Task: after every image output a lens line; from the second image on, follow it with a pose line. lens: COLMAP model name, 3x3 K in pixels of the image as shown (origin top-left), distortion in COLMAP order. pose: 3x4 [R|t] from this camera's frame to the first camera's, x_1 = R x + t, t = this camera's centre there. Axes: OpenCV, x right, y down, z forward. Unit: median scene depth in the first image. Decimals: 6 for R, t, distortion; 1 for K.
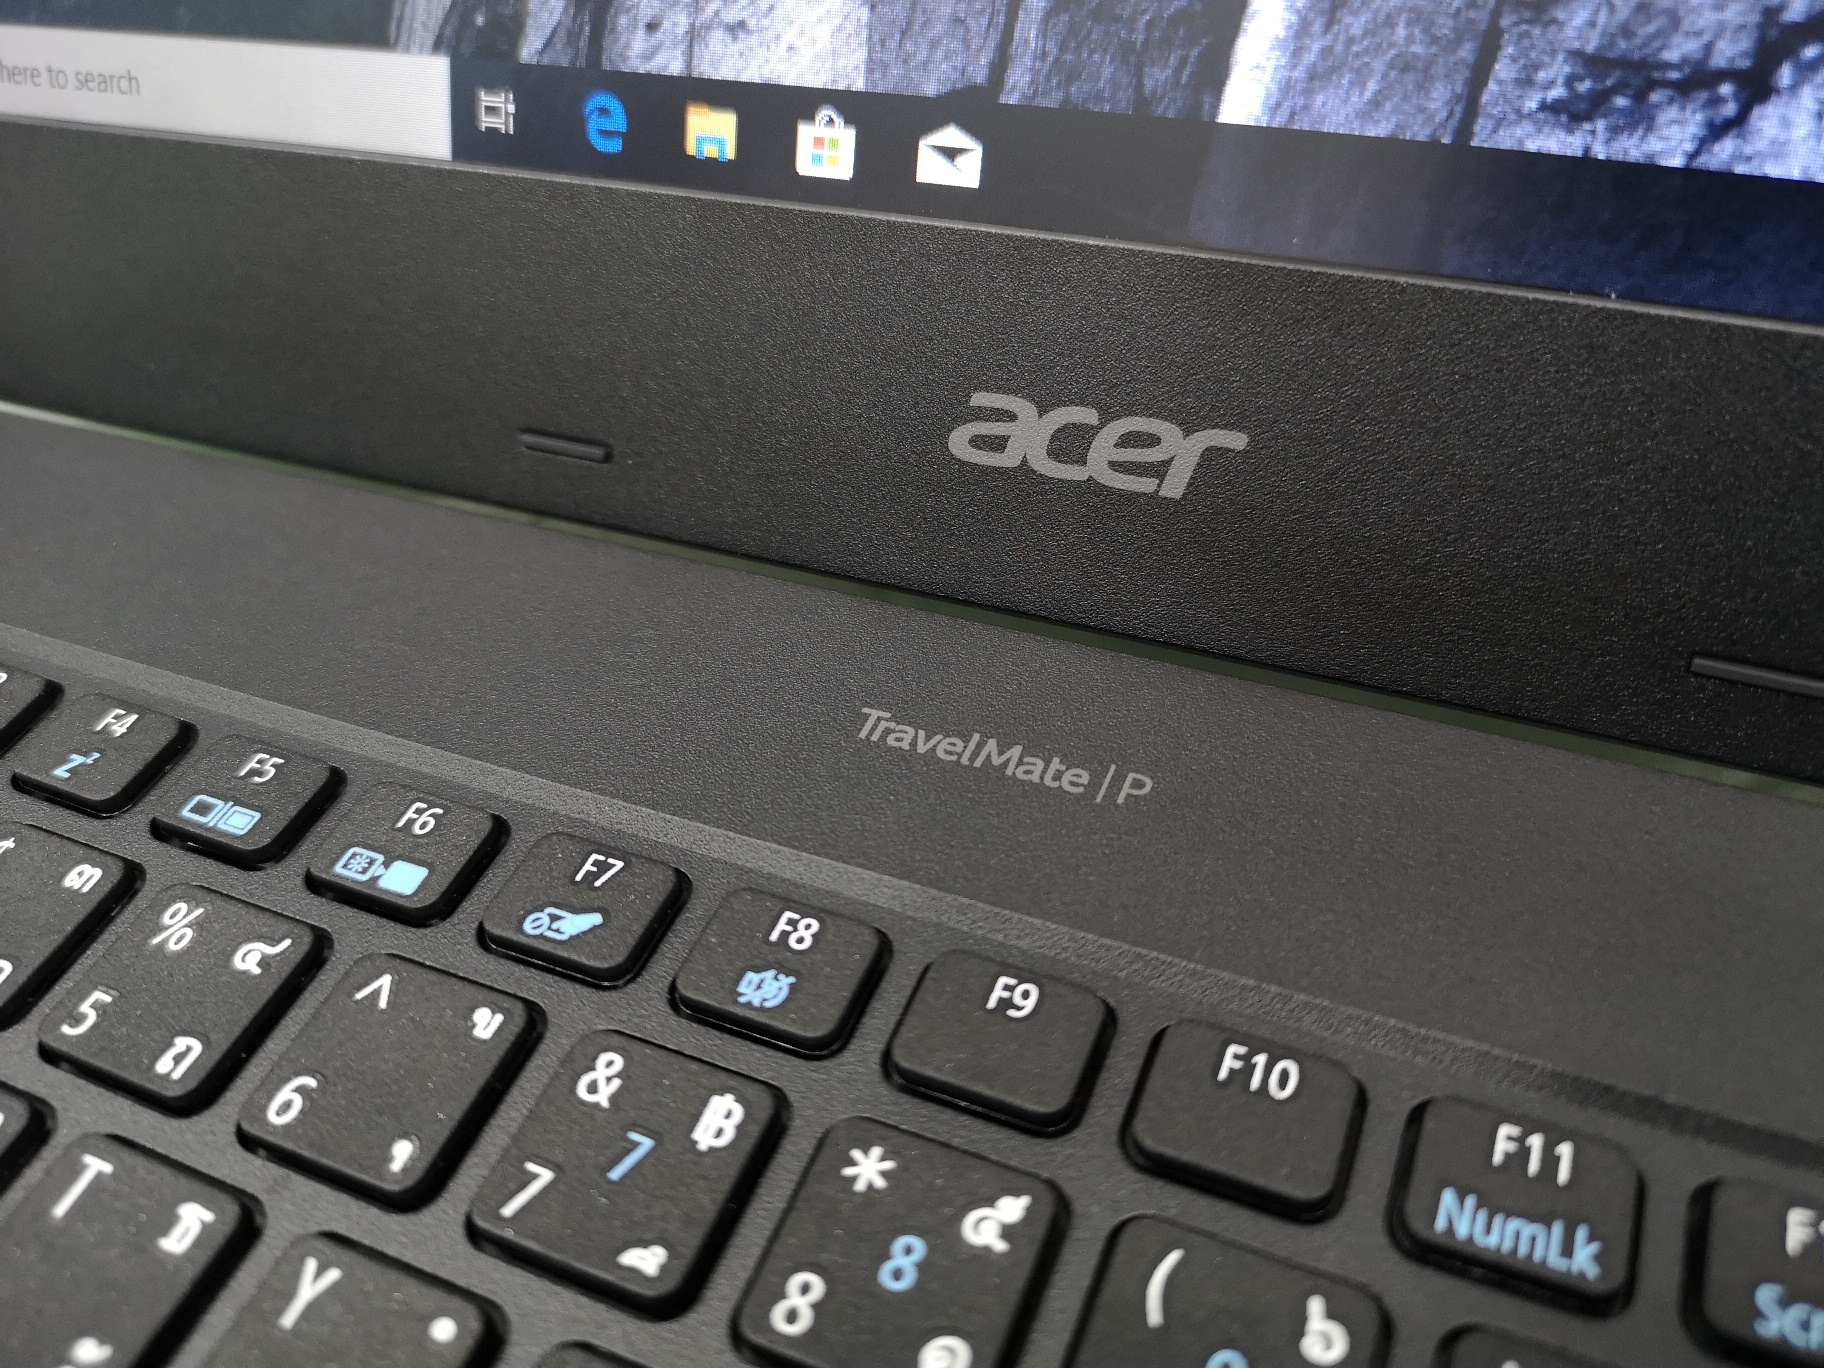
lens RADIAL K [[1495.5, 0, 912.0], [0, 1495.5, 684.0], [0, 0, 1]] dist [-0.009039, -0.039220]
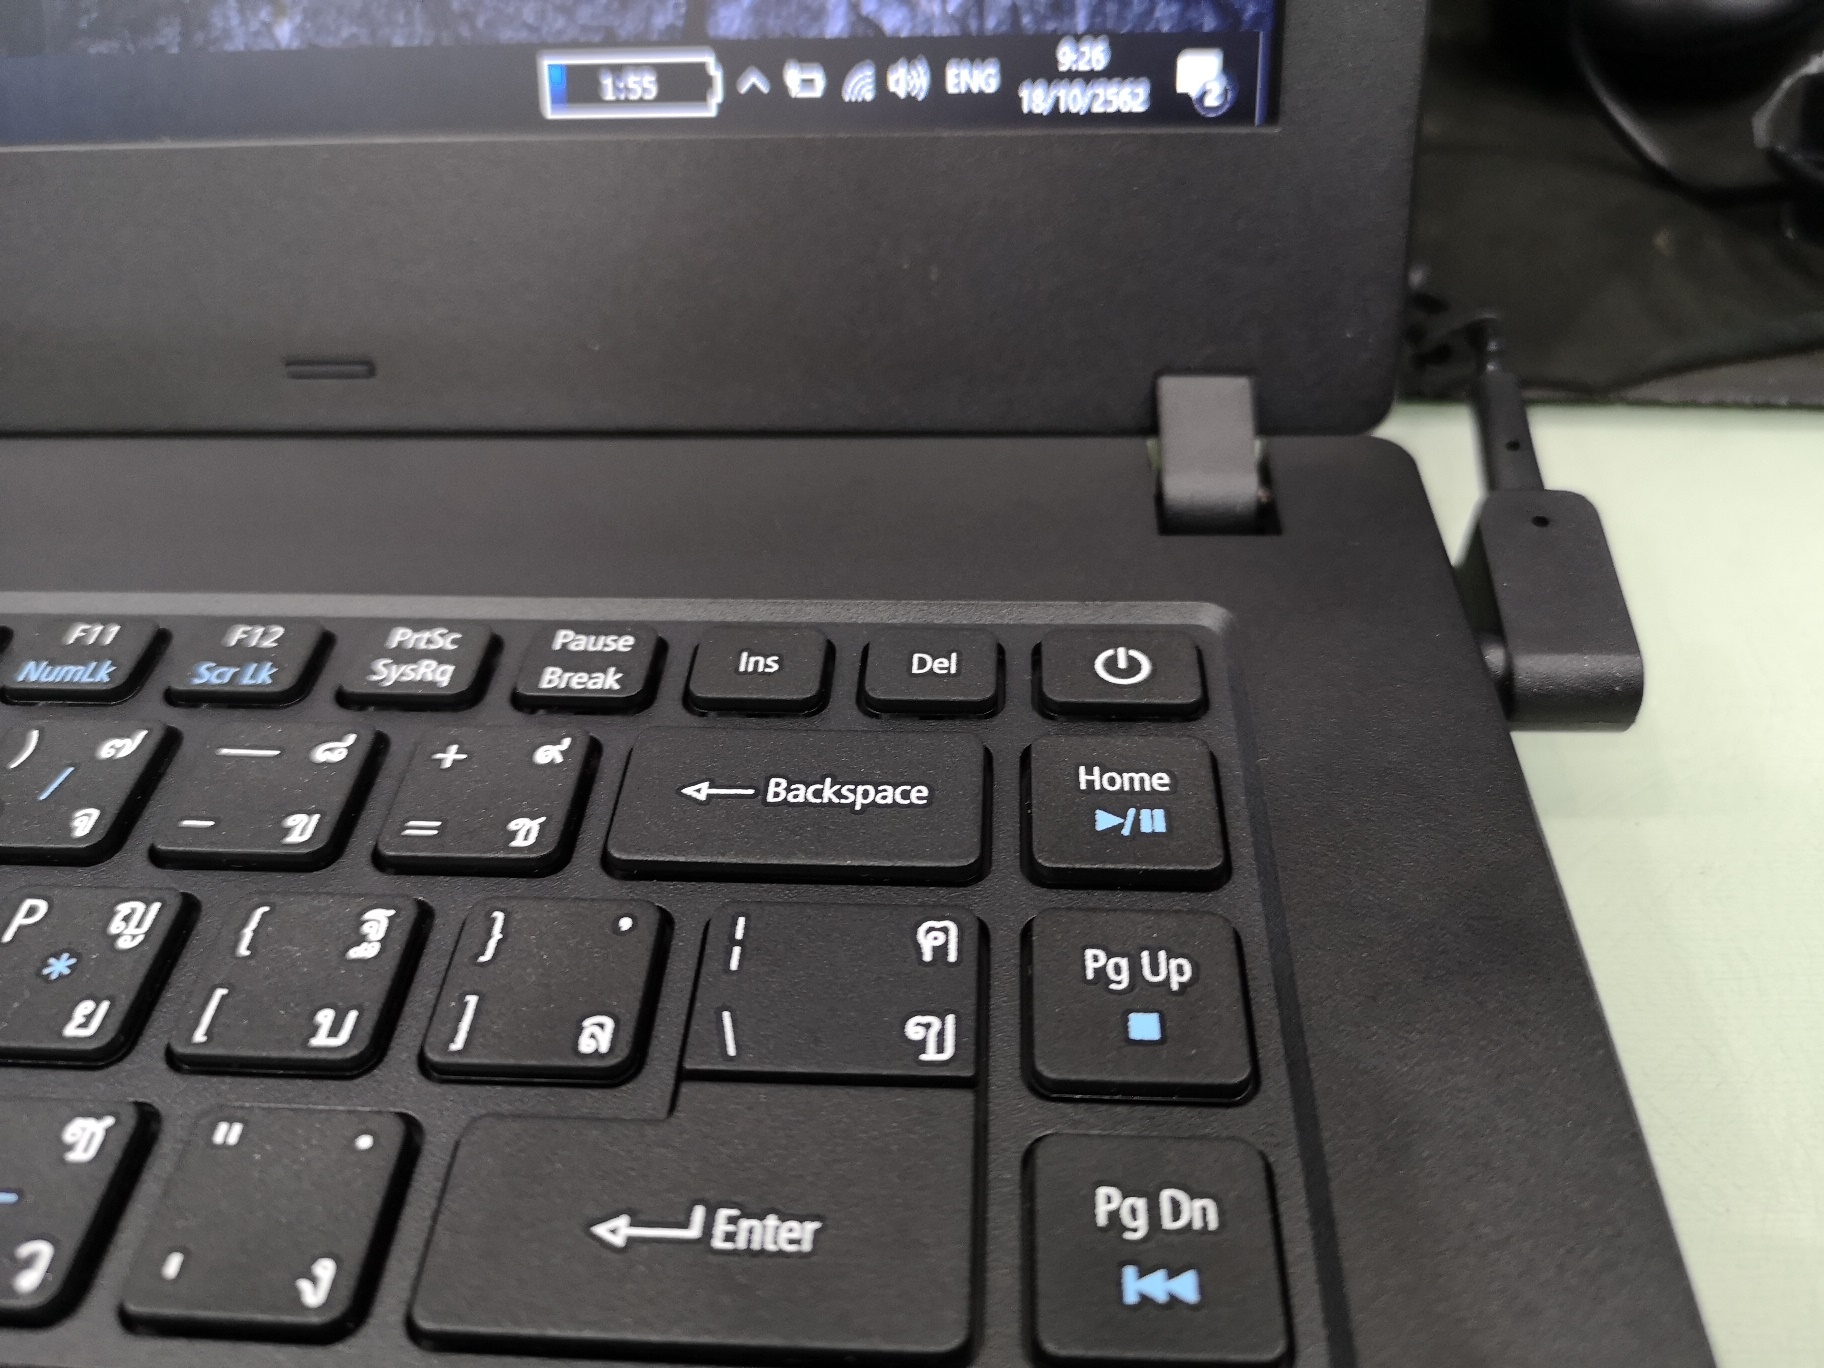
lens RADIAL K [[1495.5, 0, 912.0], [0, 1495.5, 684.0], [0, 0, 1]] dist [-0.009039, -0.039220]
pose [[0.935349, -0.183670, 0.302302, 0.530935], [0.200004, 0.979508, -0.023708, 0.413398], [-0.291753, 0.082637, 0.952917, -0.555218]]
